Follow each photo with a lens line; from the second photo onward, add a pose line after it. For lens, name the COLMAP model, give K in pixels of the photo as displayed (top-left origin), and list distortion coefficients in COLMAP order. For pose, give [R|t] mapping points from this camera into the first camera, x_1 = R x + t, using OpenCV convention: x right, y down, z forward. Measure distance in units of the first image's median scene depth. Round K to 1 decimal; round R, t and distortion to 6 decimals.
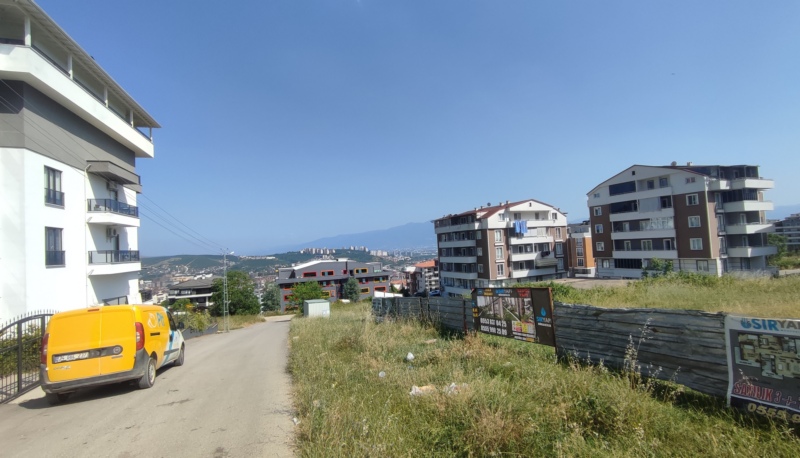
lens RADIAL K [[366.5, 0, 398.4], [0, 366.5, 234.1], [0, 0, 1]] dist [-0.042368, 0.024860]
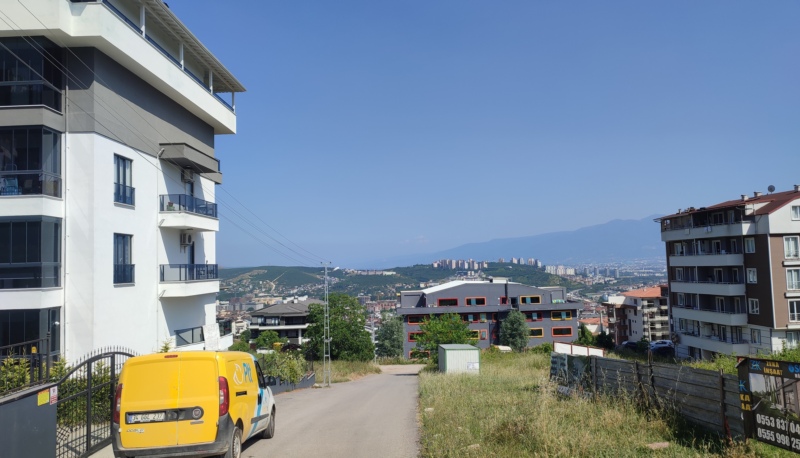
lens RADIAL K [[587.3, 0, 403.1], [0, 587.3, 229.6], [0, 0, 1]] dist [0.021798, -0.007759]
pose [[0.951200, 0.004941, -0.308534, -0.001162], [-0.009381, 0.999873, -0.012909, -0.004792], [0.308431, 0.015174, 0.951126, -0.002530]]
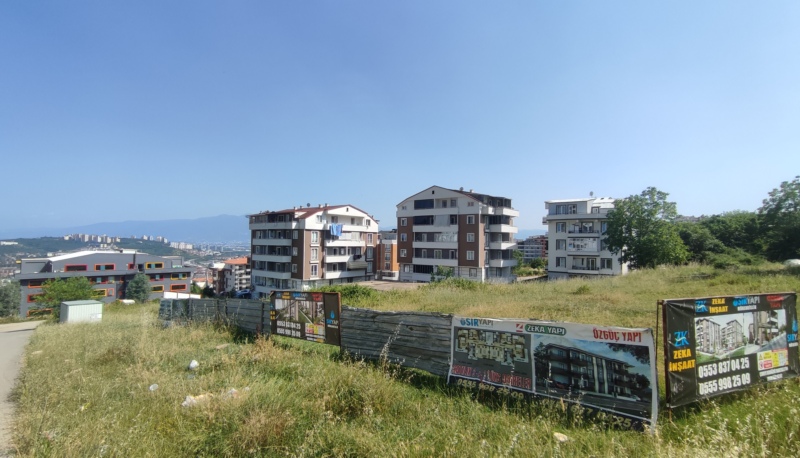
lens RADIAL K [[366.5, 0, 398.4], [0, 366.5, 234.1], [0, 0, 1]] dist [-0.042368, 0.024860]
pose [[0.882010, 0.076109, 0.465043, 0.004924], [-0.076688, 0.996898, -0.017705, -0.002989], [-0.464948, -0.020047, 0.885111, -0.008072]]
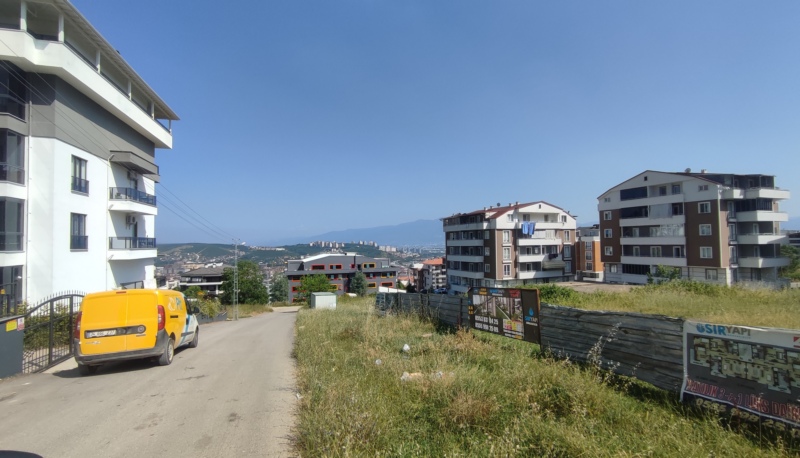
lens RADIAL K [[366.5, 0, 398.4], [0, 366.5, 234.1], [0, 0, 1]] dist [-0.042368, 0.024860]
pose [[0.998948, 0.038032, -0.025610, 0.003101], [-0.037762, 0.999227, 0.010926, -0.001439], [0.026006, -0.009947, 0.999612, -0.009766]]
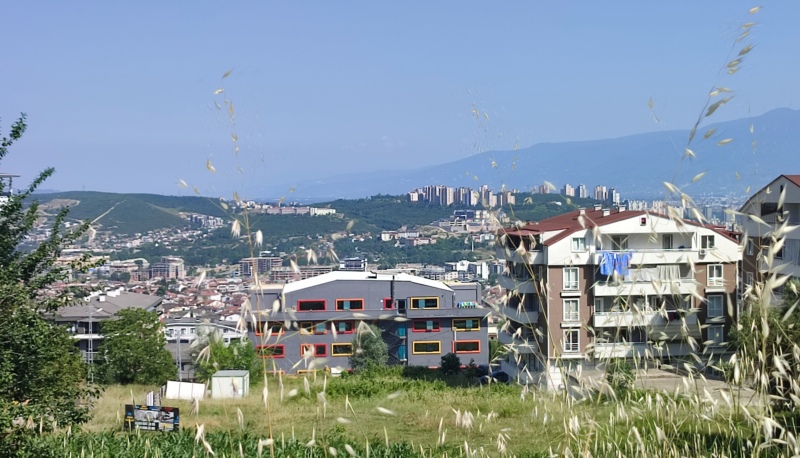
lens RADIAL K [[1173.0, 0, 400.0], [0, 1173.0, 229.0], [0, 0, 1]] dist [0.119557, -0.529681]
pose [[0.961308, 0.047881, -0.271285, 0.497901], [-0.027758, 0.996603, 0.077536, -0.196617], [0.274075, -0.067006, 0.959371, -0.739851]]
